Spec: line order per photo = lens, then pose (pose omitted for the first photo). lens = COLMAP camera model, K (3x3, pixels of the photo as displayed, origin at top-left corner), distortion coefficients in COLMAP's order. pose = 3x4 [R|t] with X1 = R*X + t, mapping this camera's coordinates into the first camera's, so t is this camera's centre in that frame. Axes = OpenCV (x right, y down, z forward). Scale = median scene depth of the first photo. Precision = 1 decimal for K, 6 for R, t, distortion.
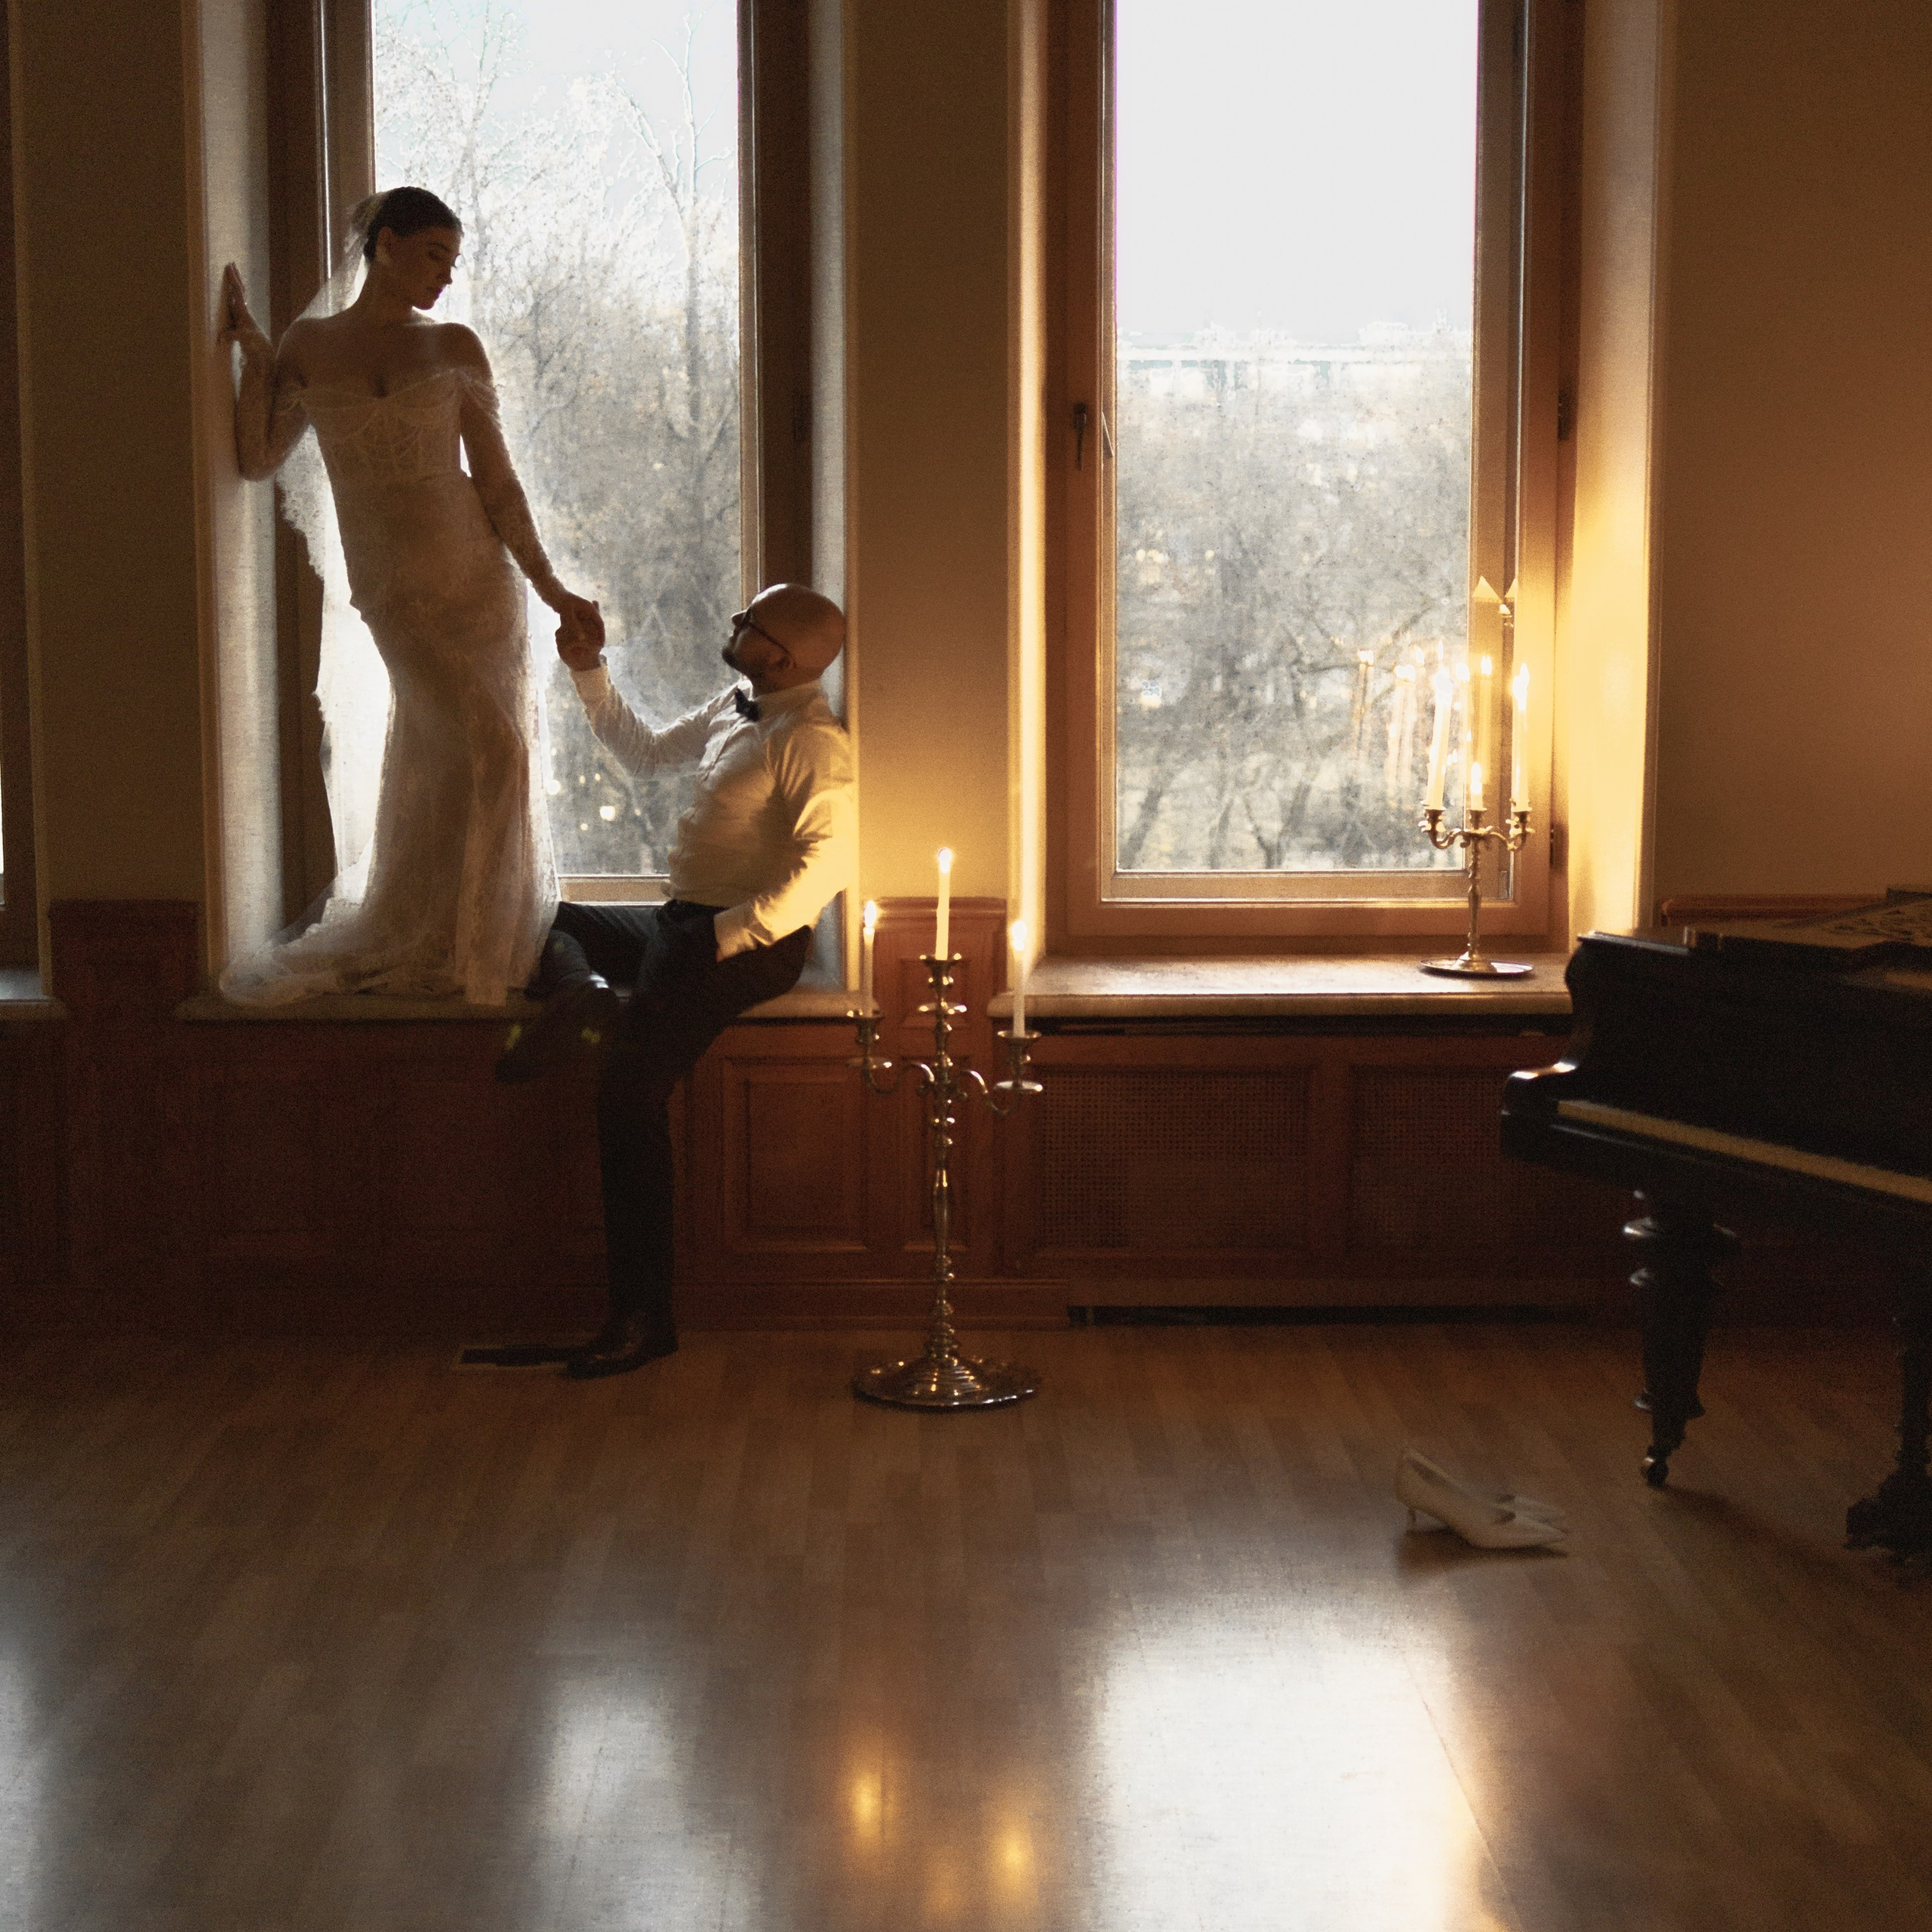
lens RADIAL K [[3038.9, 0, 1036.0], [0, 3038.9, 979.5], [0, 0, 1]] dist [0.011952, 0.000000]
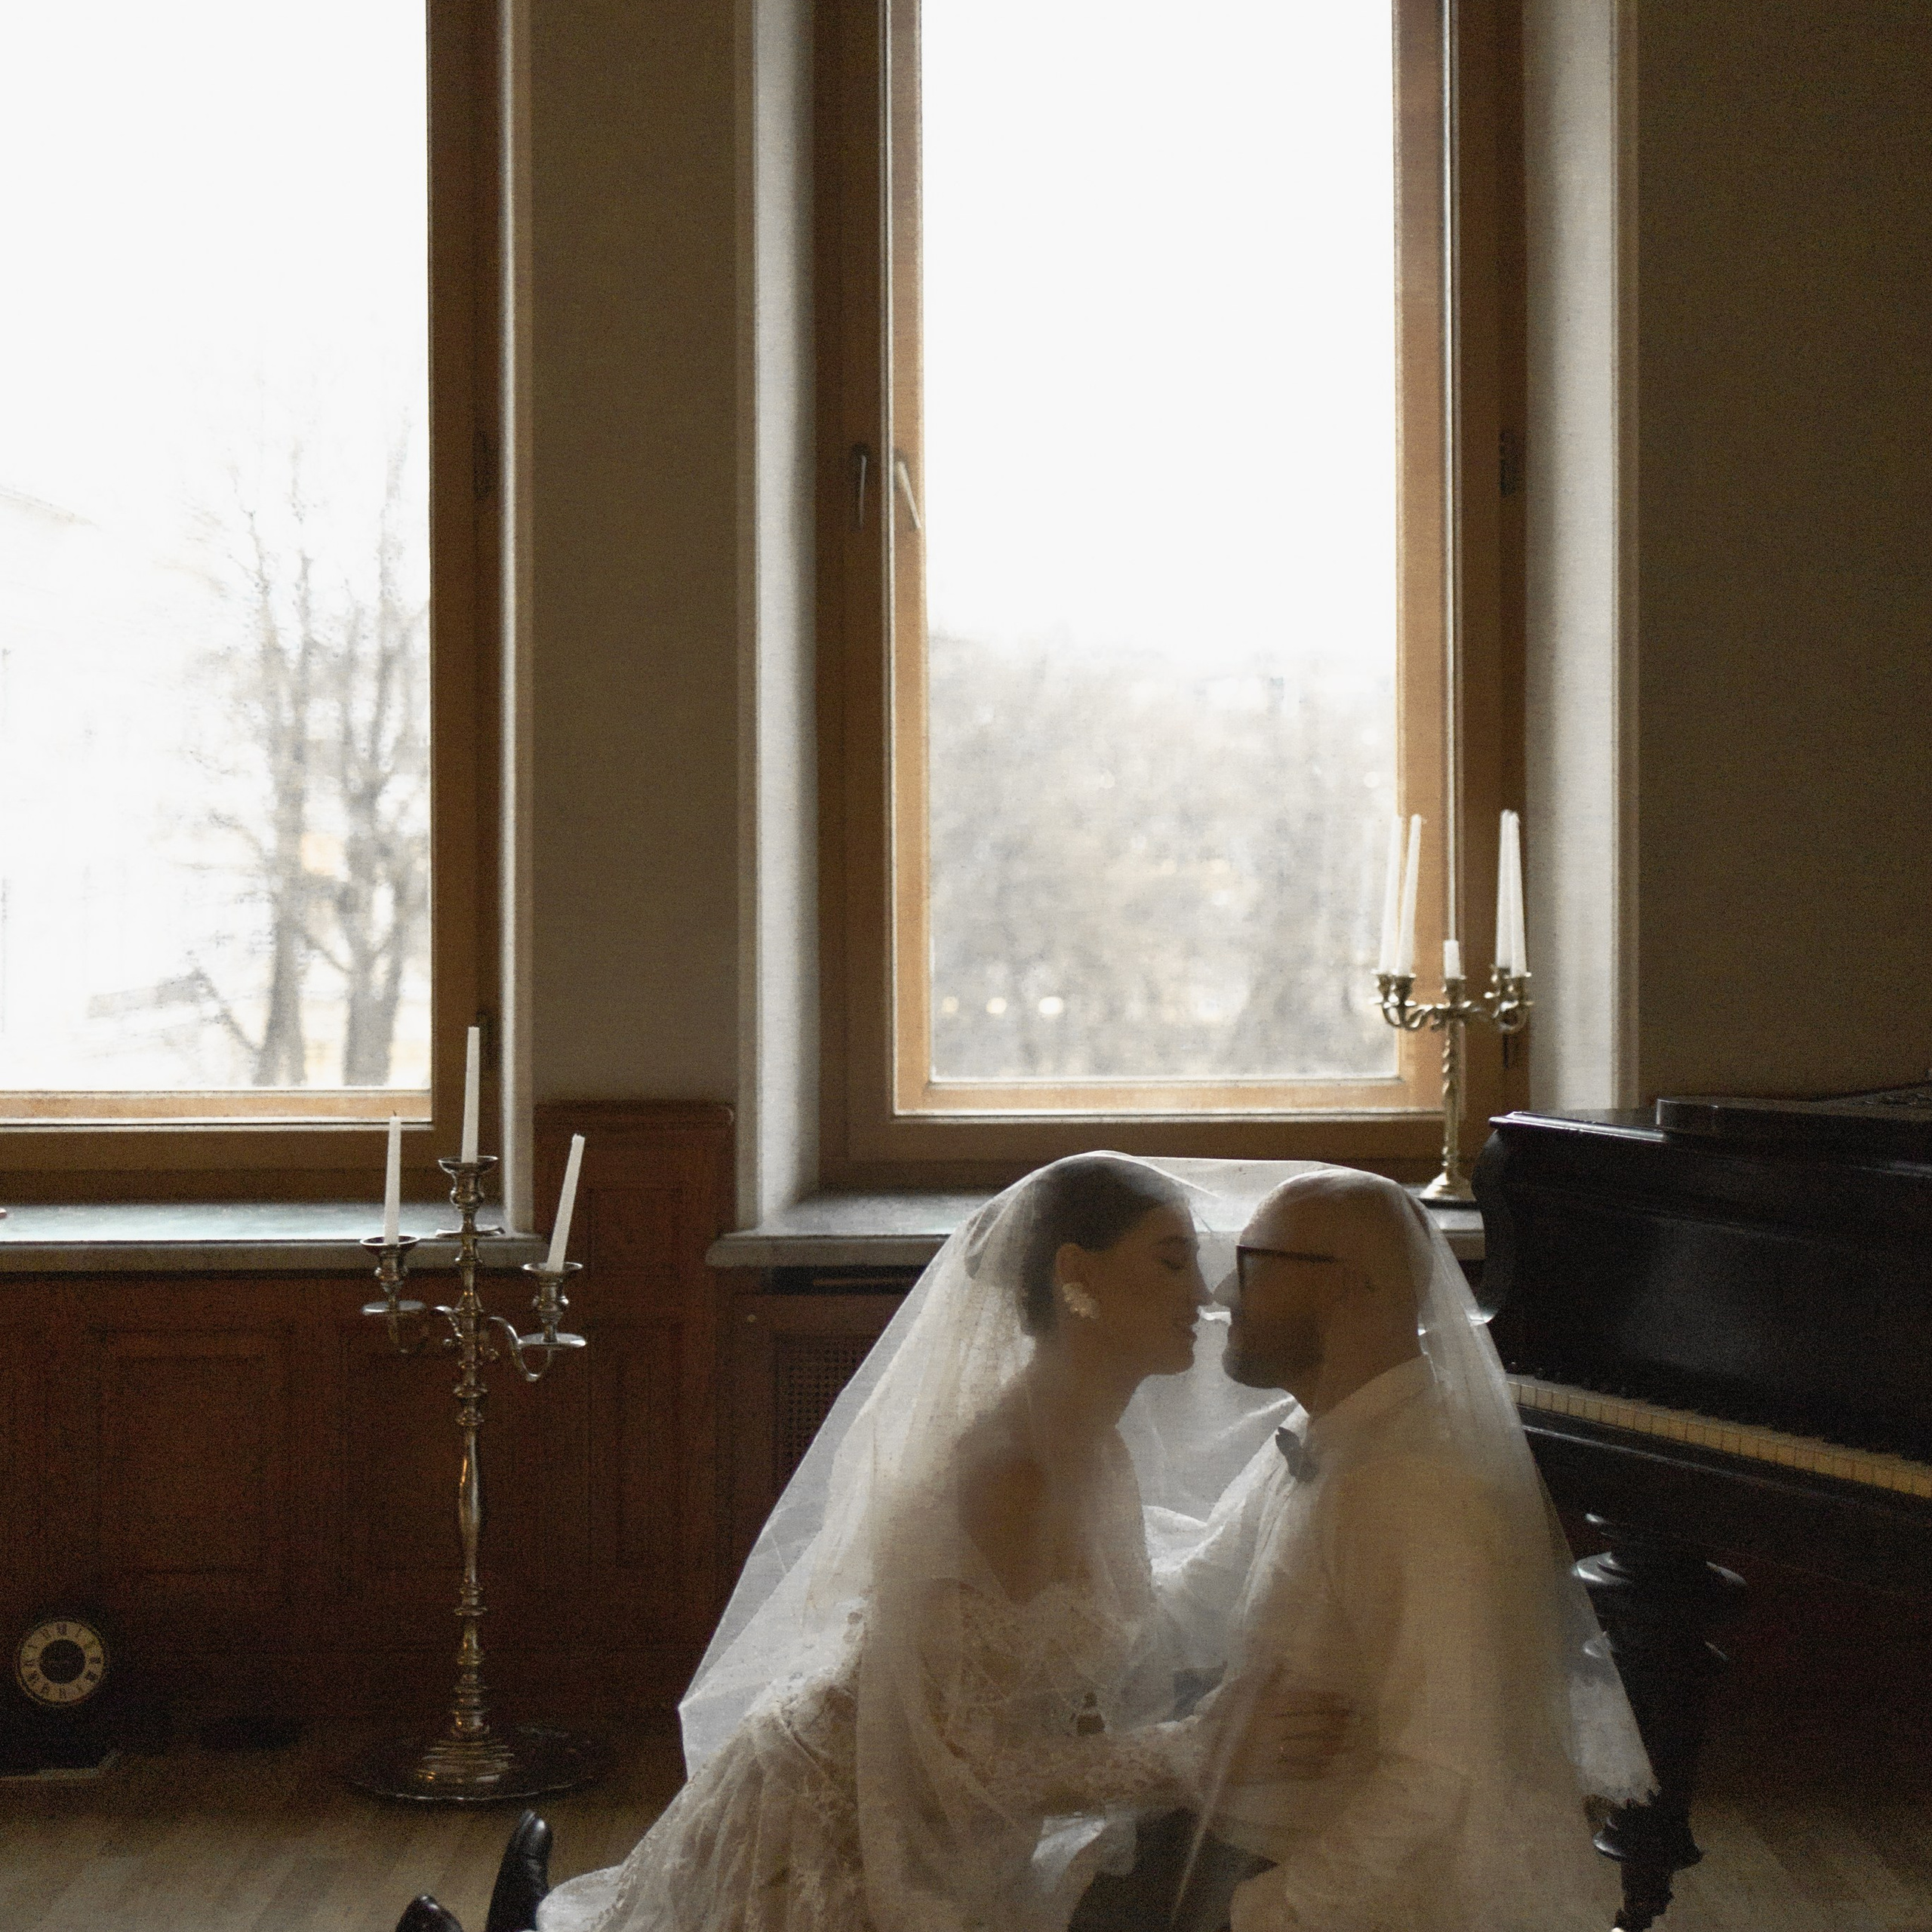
lens RADIAL K [[3038.9, 0, 1021.7], [0, 3038.9, 940.8], [0, 0, 1]] dist [0.011952, 0.000000]
pose [[0.999575, -0.005115, -0.028686, 0.094064], [0.001693, 0.993004, -0.118068, 0.024252], [0.029089, 0.117969, 0.992591, 0.326920]]
